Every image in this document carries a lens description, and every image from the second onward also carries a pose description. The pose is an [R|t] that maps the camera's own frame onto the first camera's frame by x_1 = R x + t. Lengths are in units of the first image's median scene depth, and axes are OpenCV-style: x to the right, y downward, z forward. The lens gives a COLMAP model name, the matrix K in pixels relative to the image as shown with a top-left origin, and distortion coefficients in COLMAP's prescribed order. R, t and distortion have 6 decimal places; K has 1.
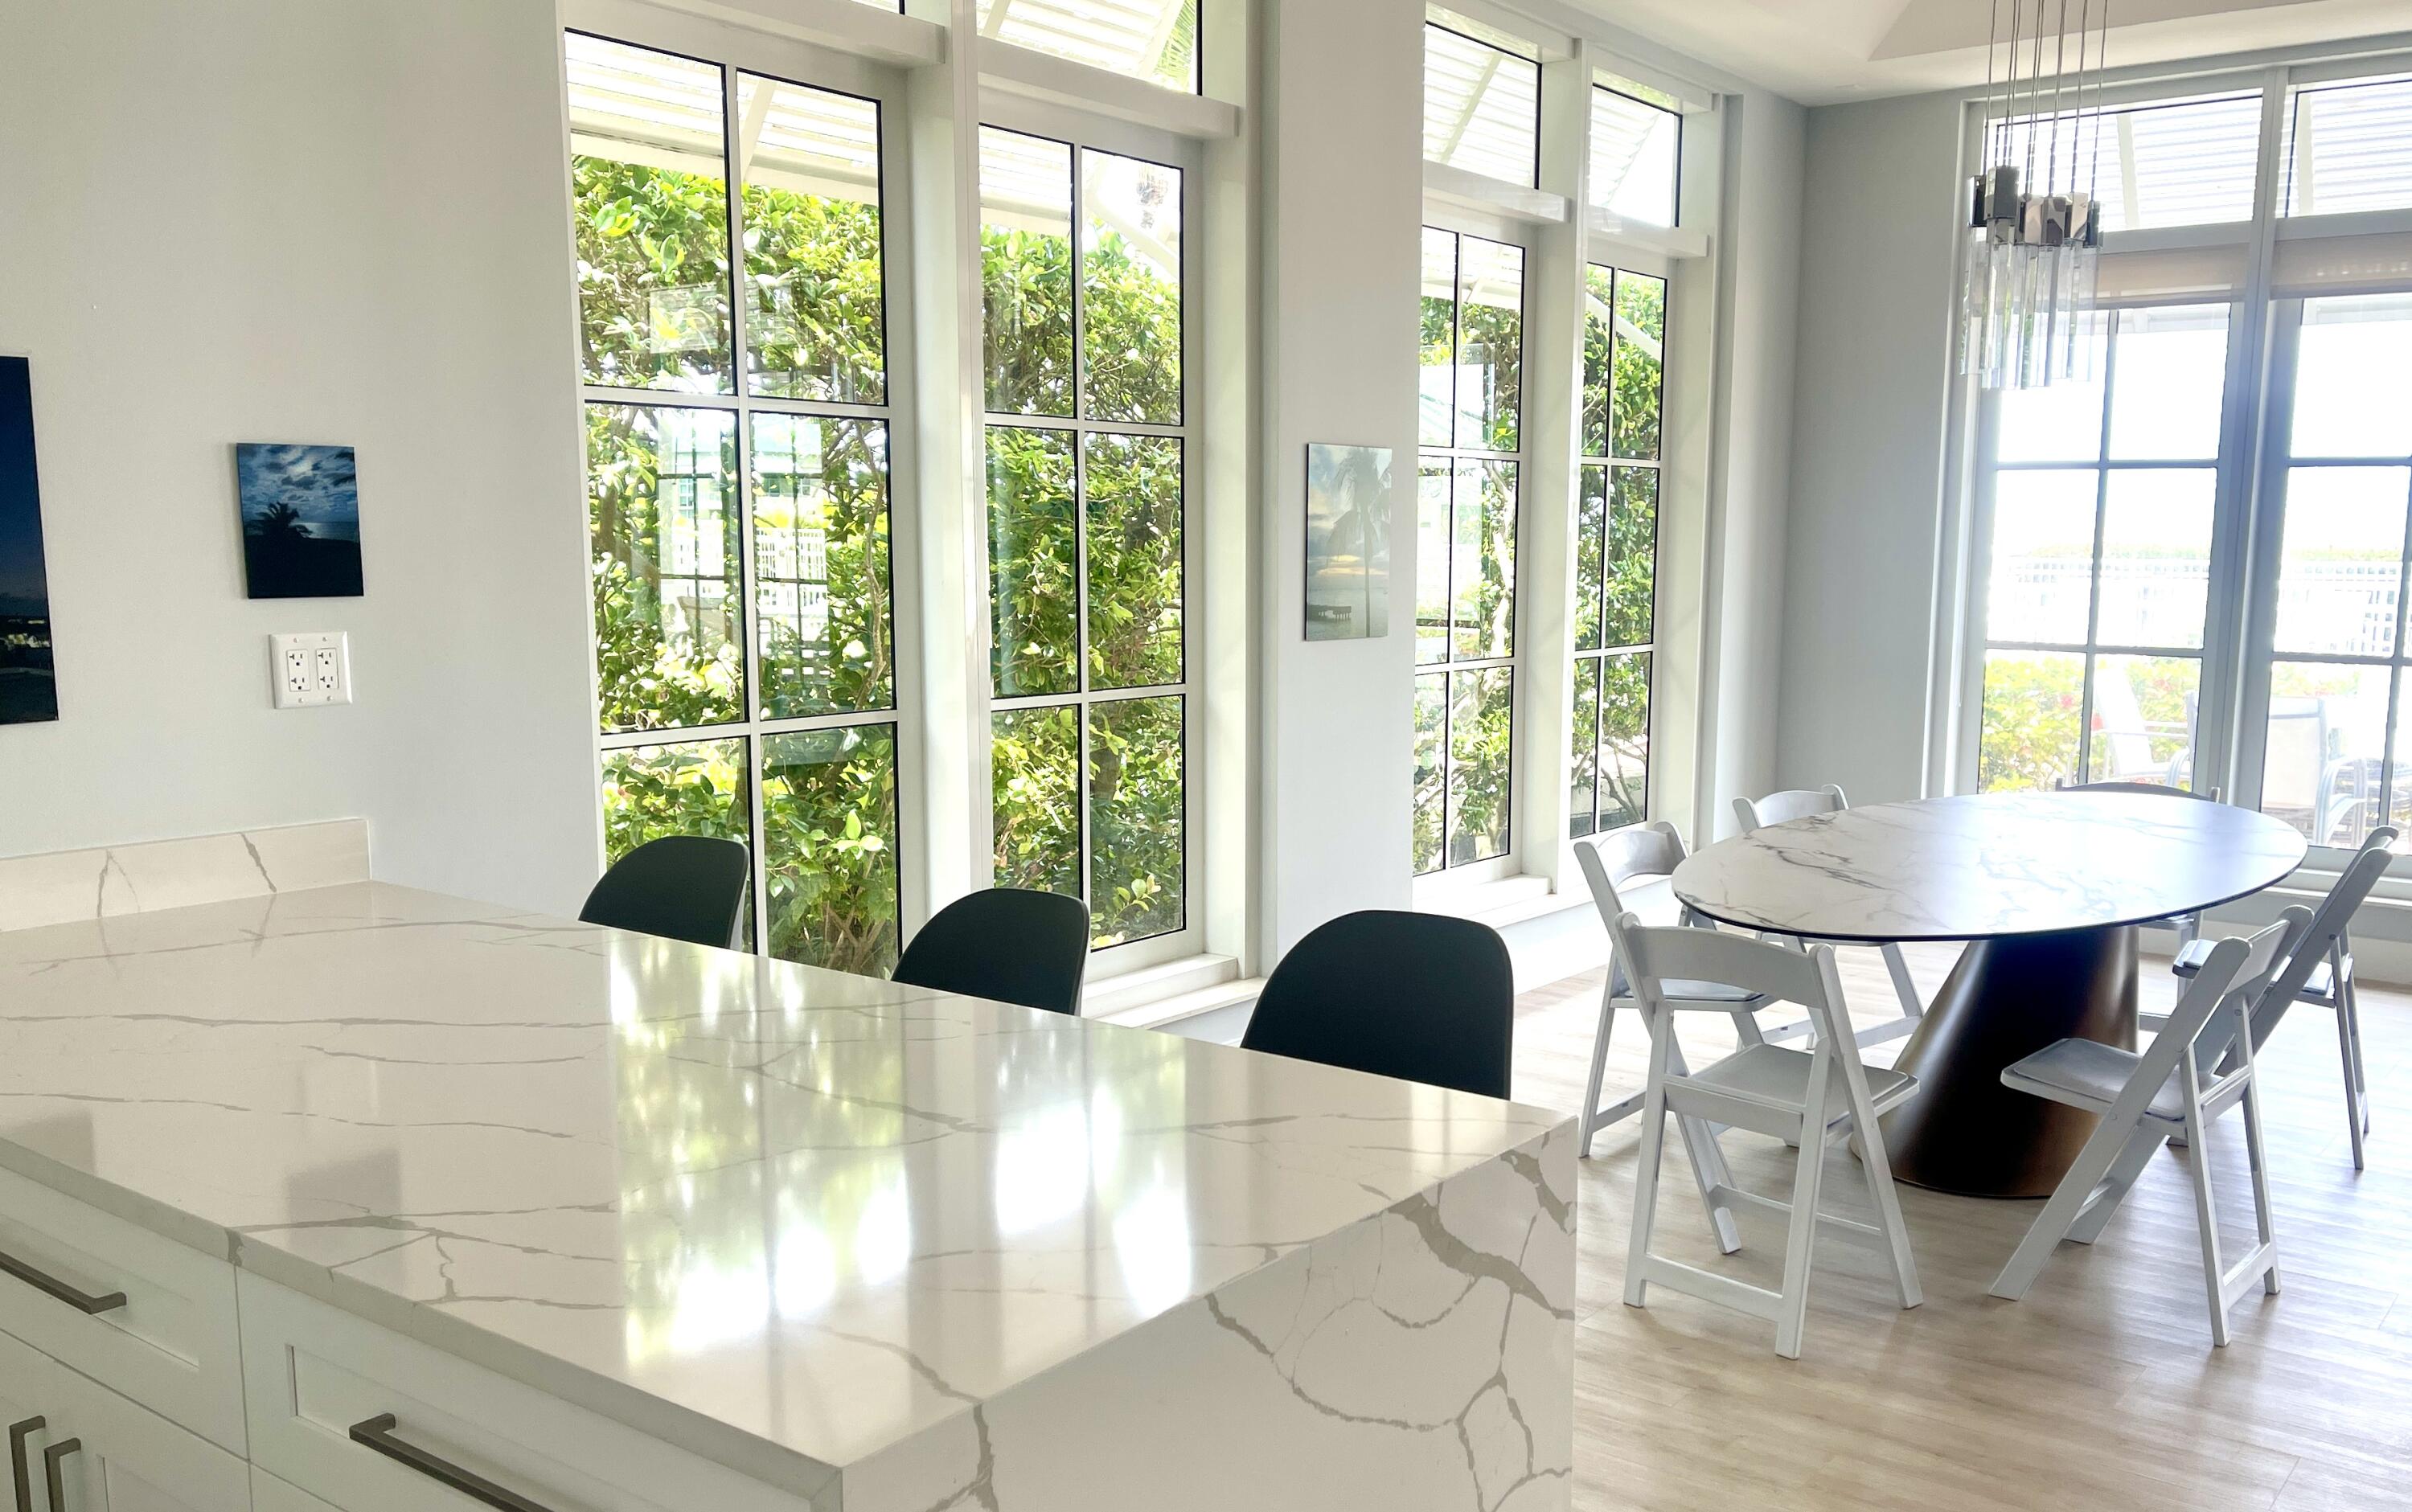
lens RADIAL K [[2076.0, 0, 1207.2], [0, 2076.0, 771.6], [0, 0, 1]] dist [0.015560, 0.004148]
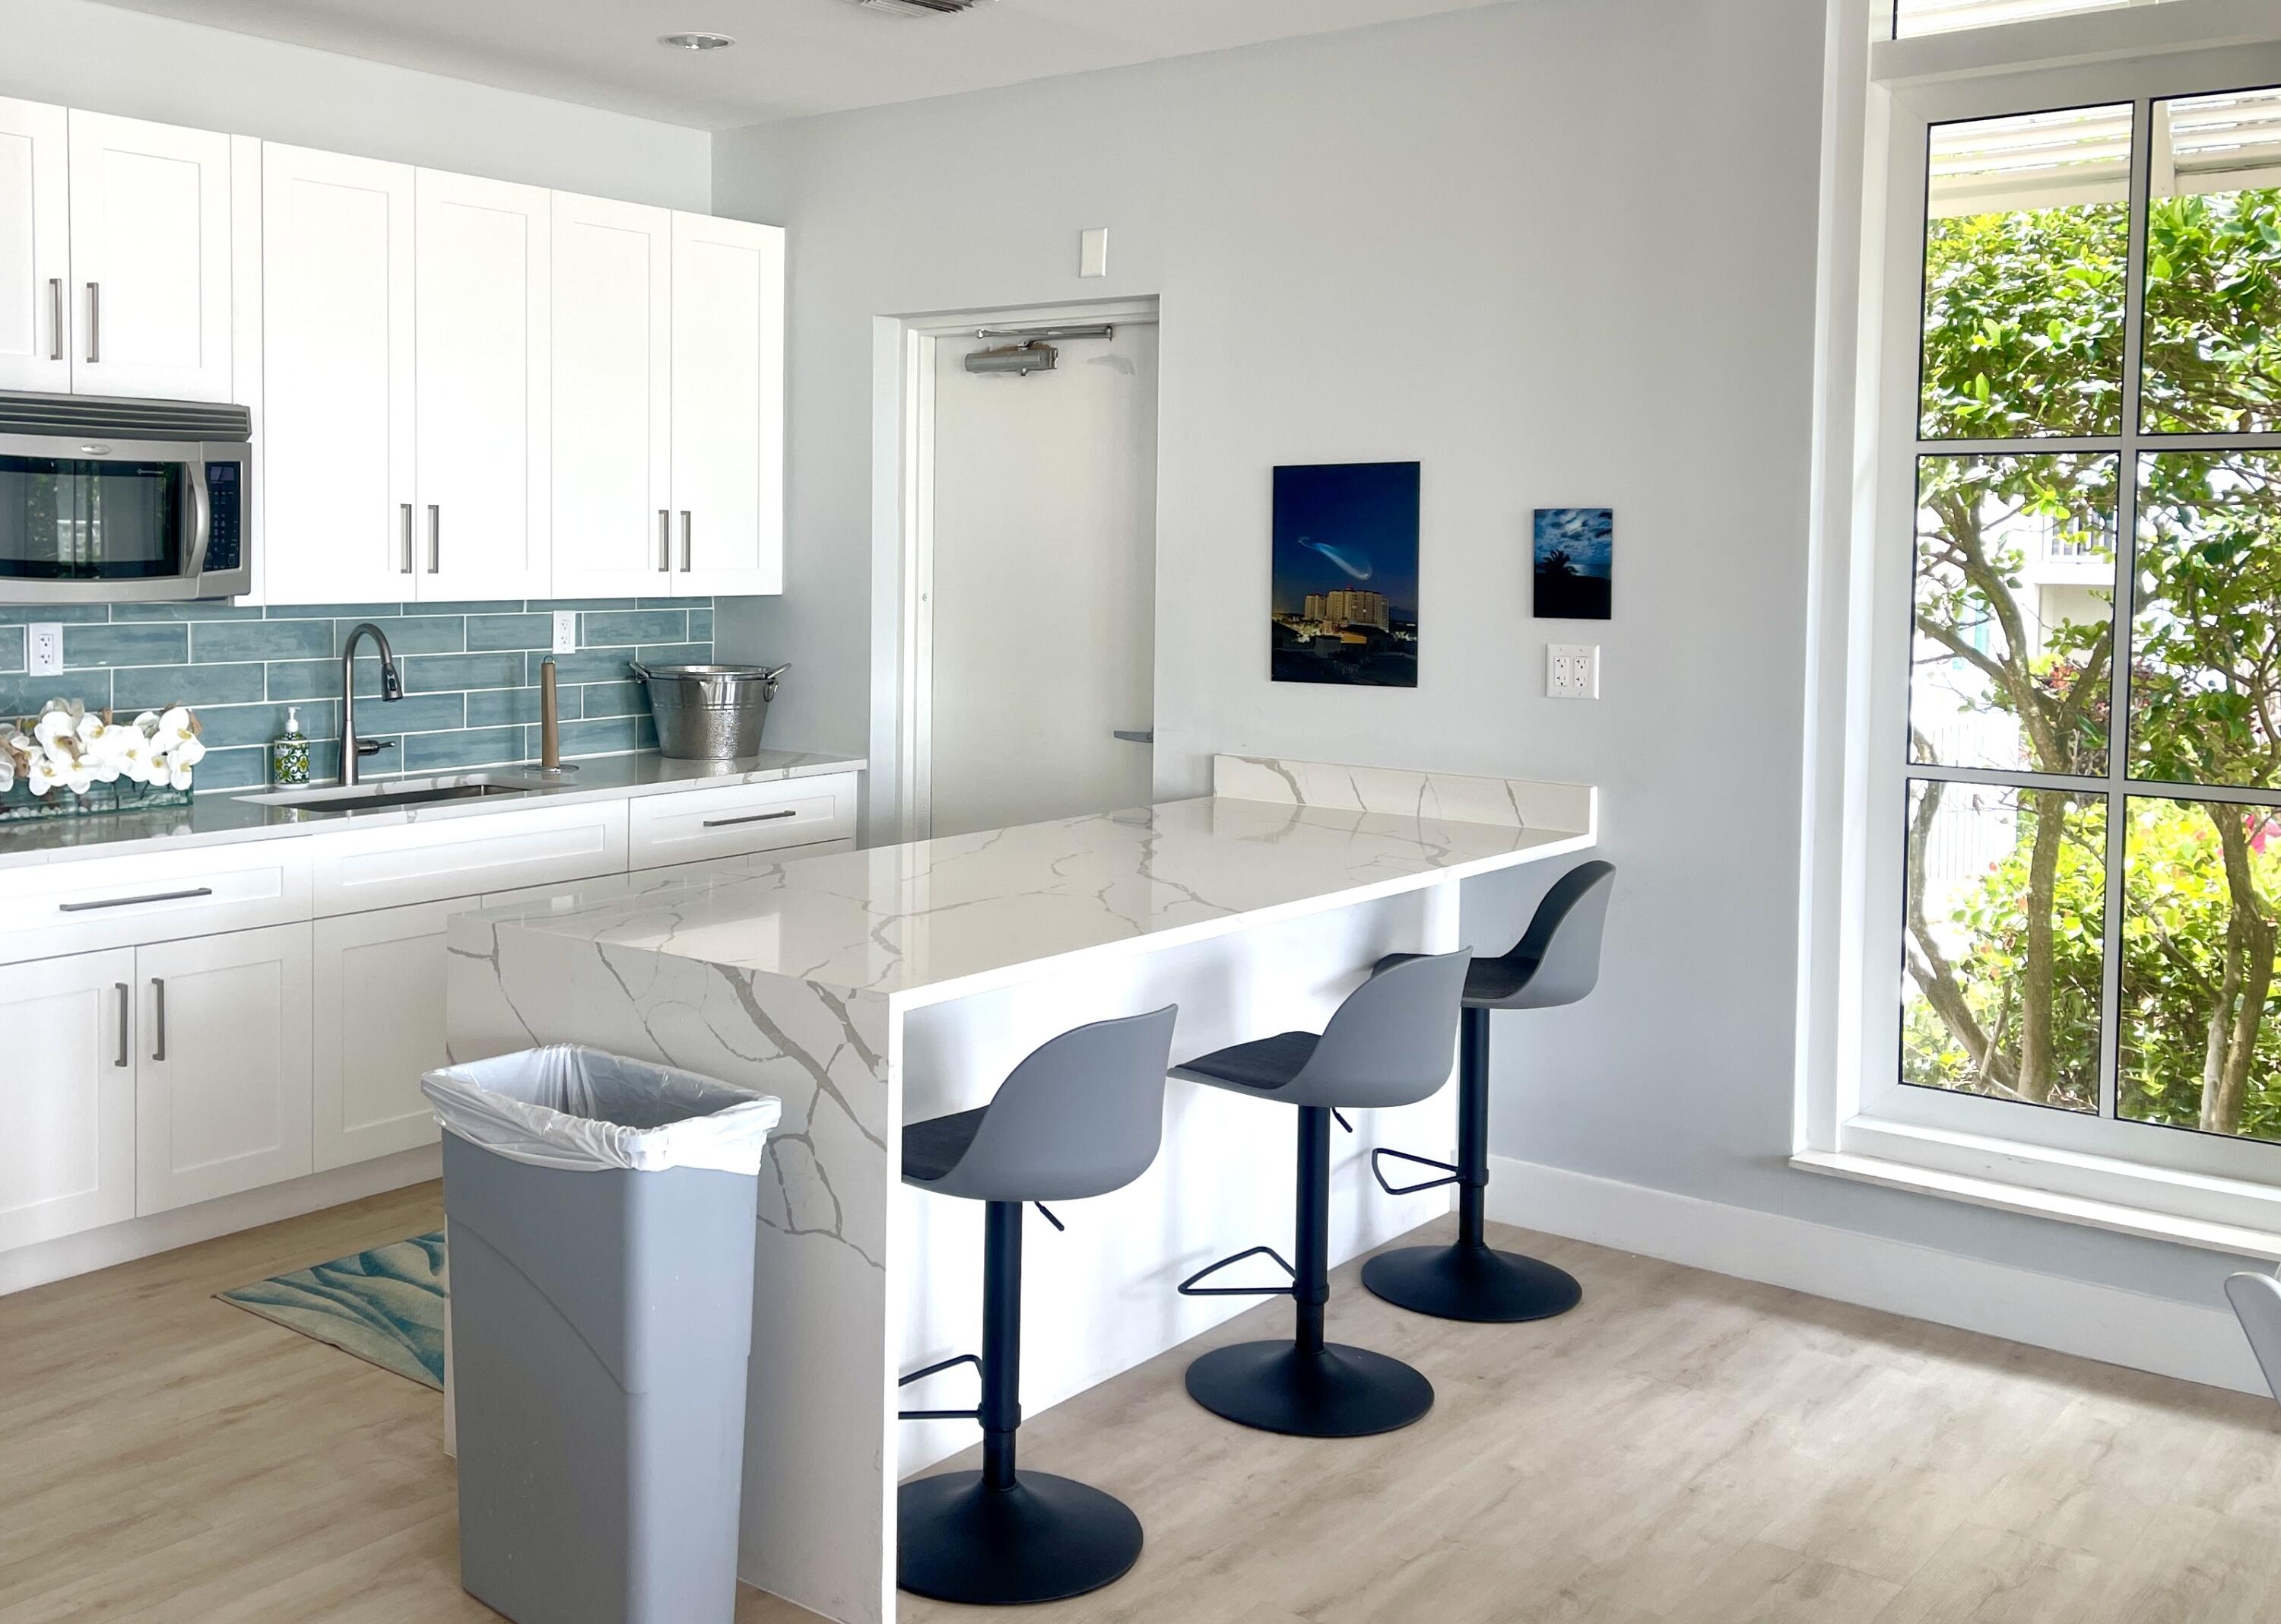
lens RADIAL K [[2129.5, 0, 1126.6], [0, 2129.5, 648.1], [0, 0, 1]] dist [0.062911, 0.000000]
pose [[0.001110, 0.039366, -0.999224, 0.981696], [-0.130747, 0.990653, 0.038883, -0.081444], [0.991415, 0.130602, 0.006247, 0.708491]]
